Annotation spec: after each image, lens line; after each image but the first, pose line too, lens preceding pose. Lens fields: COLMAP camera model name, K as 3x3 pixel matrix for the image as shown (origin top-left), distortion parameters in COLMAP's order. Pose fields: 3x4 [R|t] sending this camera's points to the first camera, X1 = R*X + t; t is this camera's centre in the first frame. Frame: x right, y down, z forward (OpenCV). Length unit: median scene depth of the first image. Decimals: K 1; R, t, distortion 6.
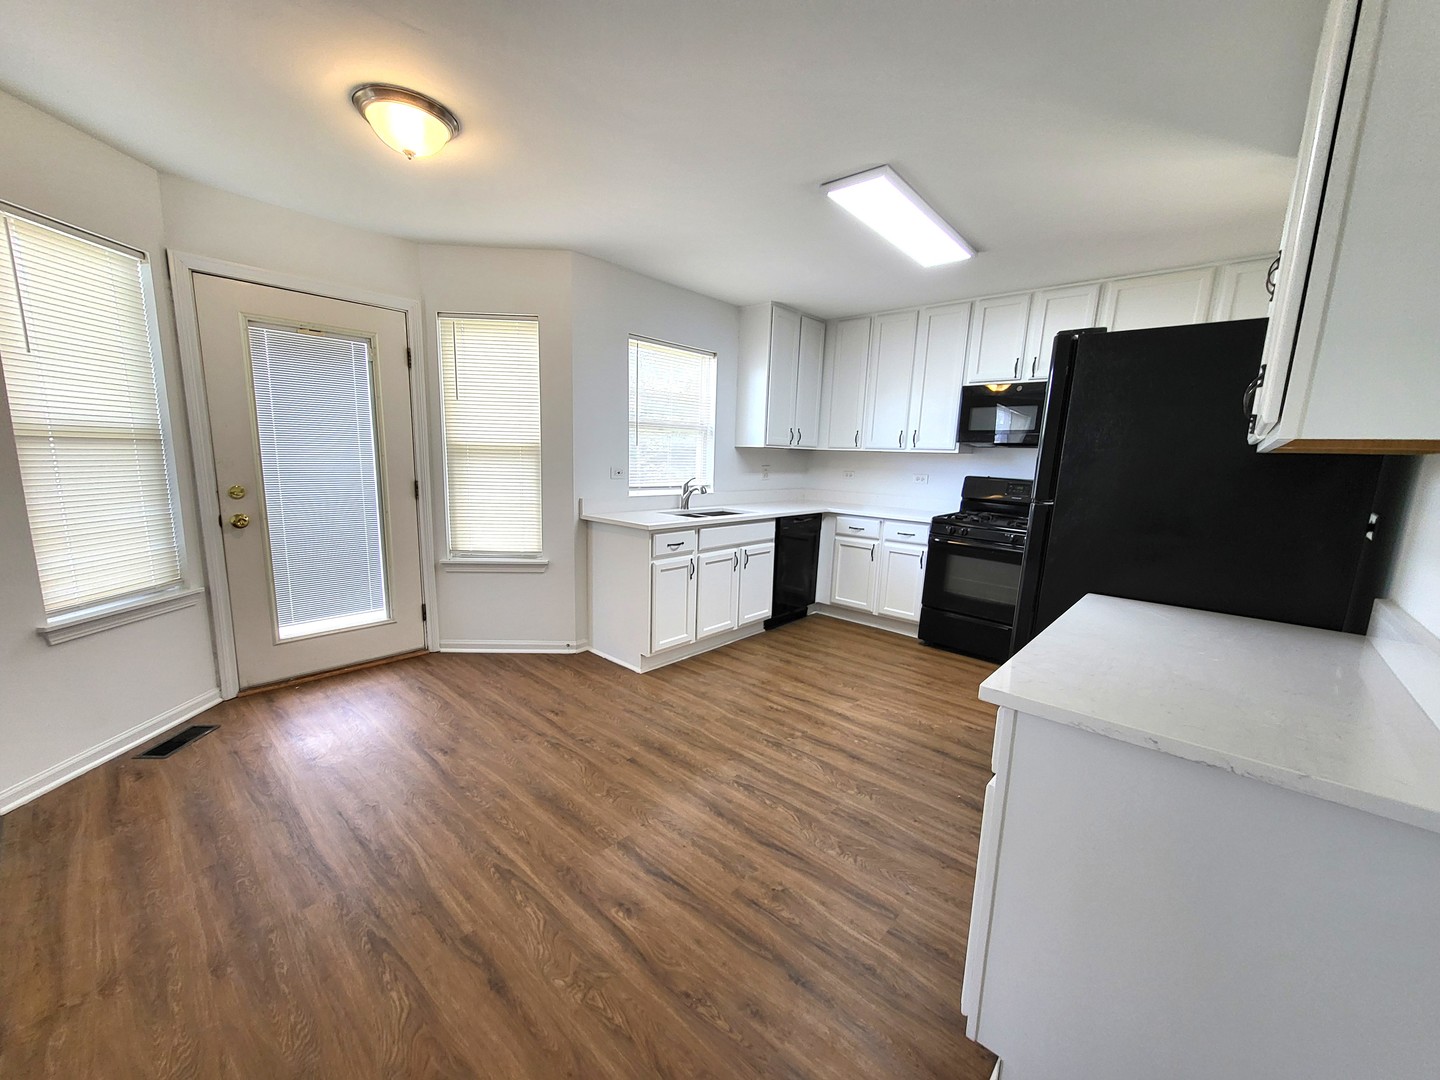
lens RADIAL K [[567.8, 0, 713.8], [0, 567.8, 549.0], [0, 0, 1]] dist [0.008569, 0.000062]
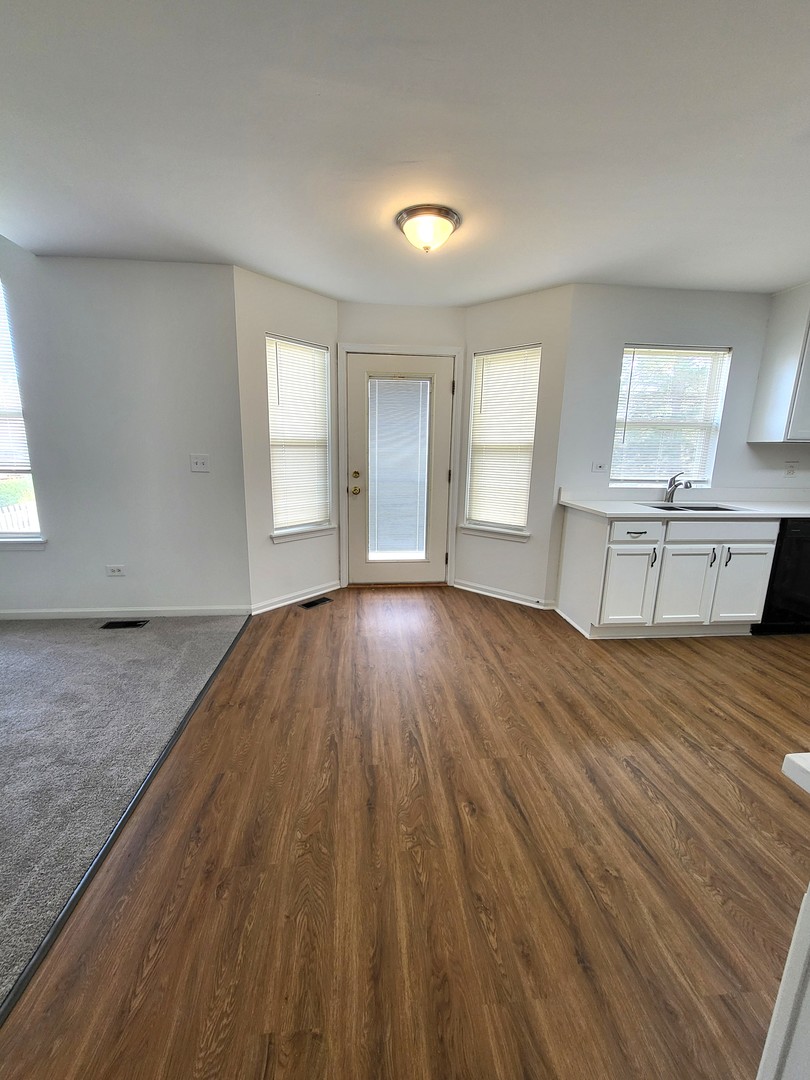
lens RADIAL K [[426.2, 0, 397.1], [0, 426.2, 533.0], [0, 0, 1]] dist [0.007230, -0.002731]
pose [[0.737551, 0.117530, -0.664985, 0.133673], [-0.105387, 0.992705, 0.058564, -0.006962], [0.667017, 0.026887, 0.744557, 0.077075]]
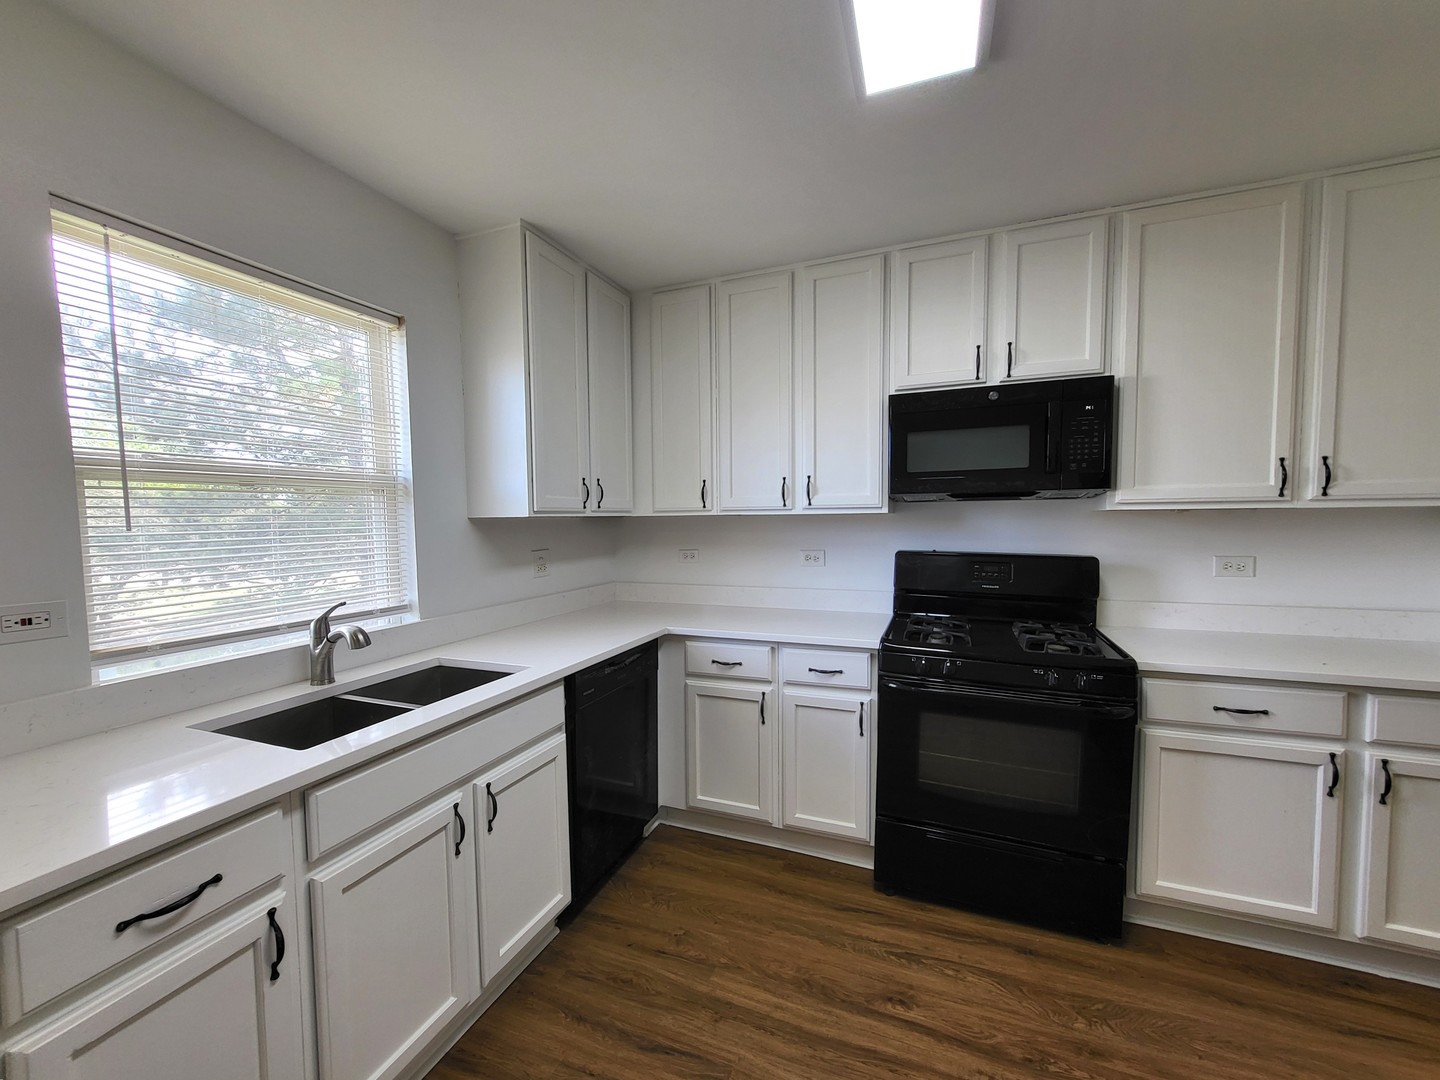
lens RADIAL K [[589.9, 0, 713.6], [0, 589.9, 550.4], [0, 0, 1]] dist [0.005987, 0.000300]
pose [[0.939350, -0.062803, 0.337160, 0.082258], [0.098727, 0.990994, -0.090467, -0.115012], [-0.328442, 0.118267, 0.937090, 0.616398]]
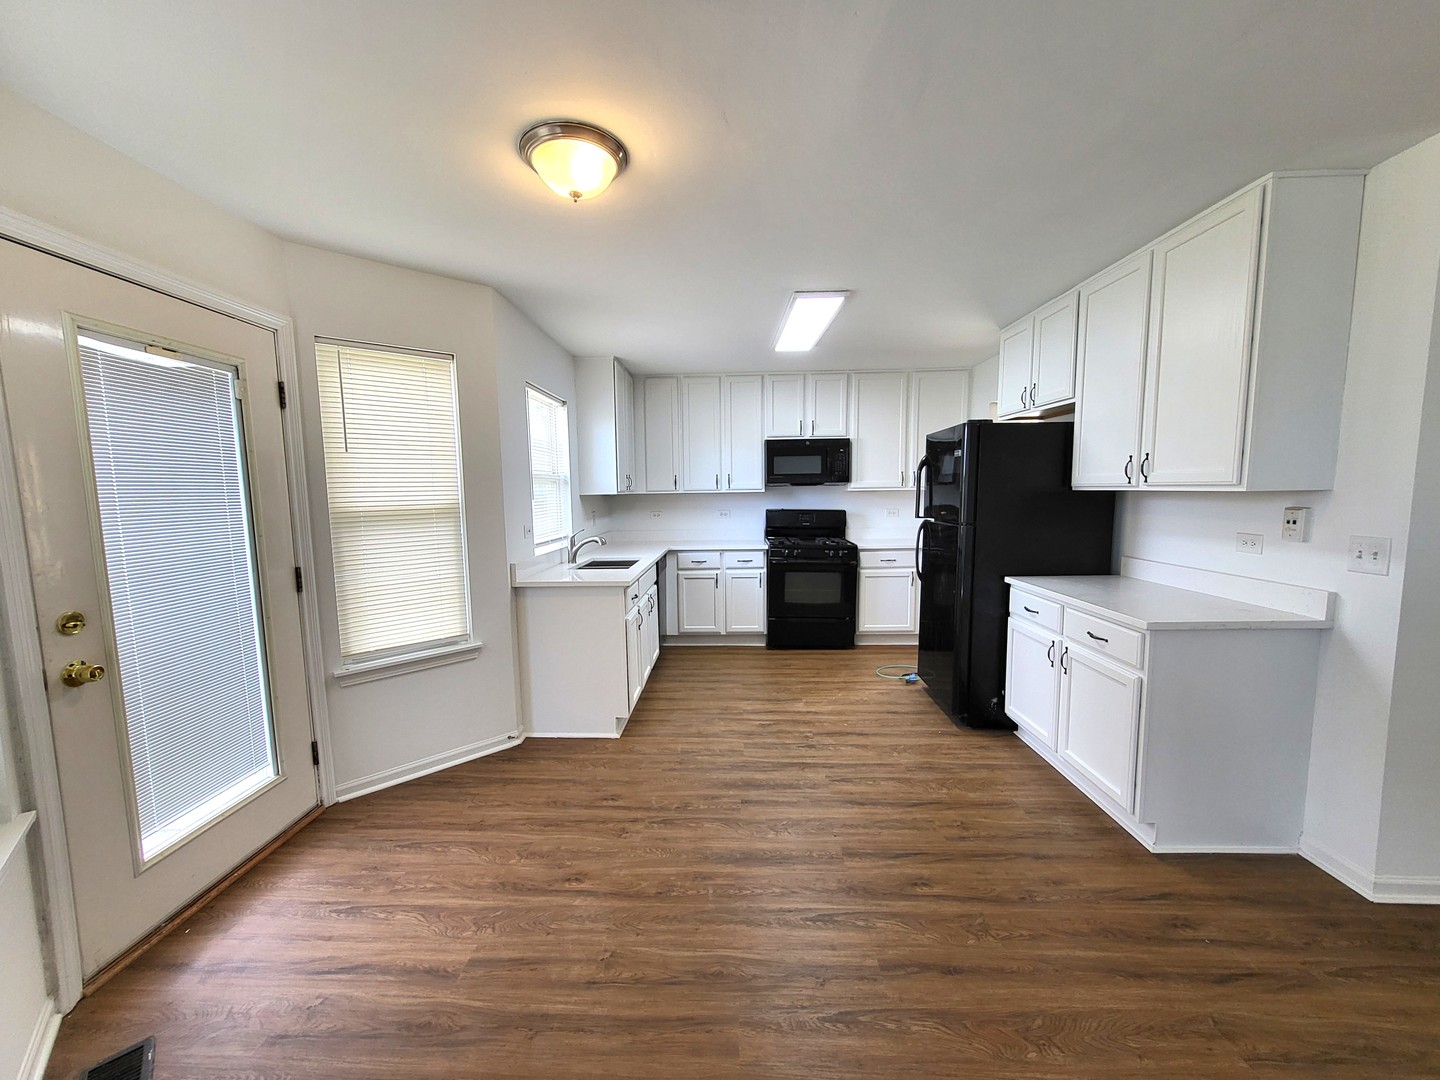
lens RADIAL K [[572.5, 0, 717.5], [0, 572.5, 550.5], [0, 0, 1]] dist [0.001766, 0.000085]
pose [[0.763909, -0.109295, 0.636001, -0.557930], [0.146107, 0.989254, -0.005490, -0.059045], [-0.628567, 0.097118, 0.771668, 0.125546]]
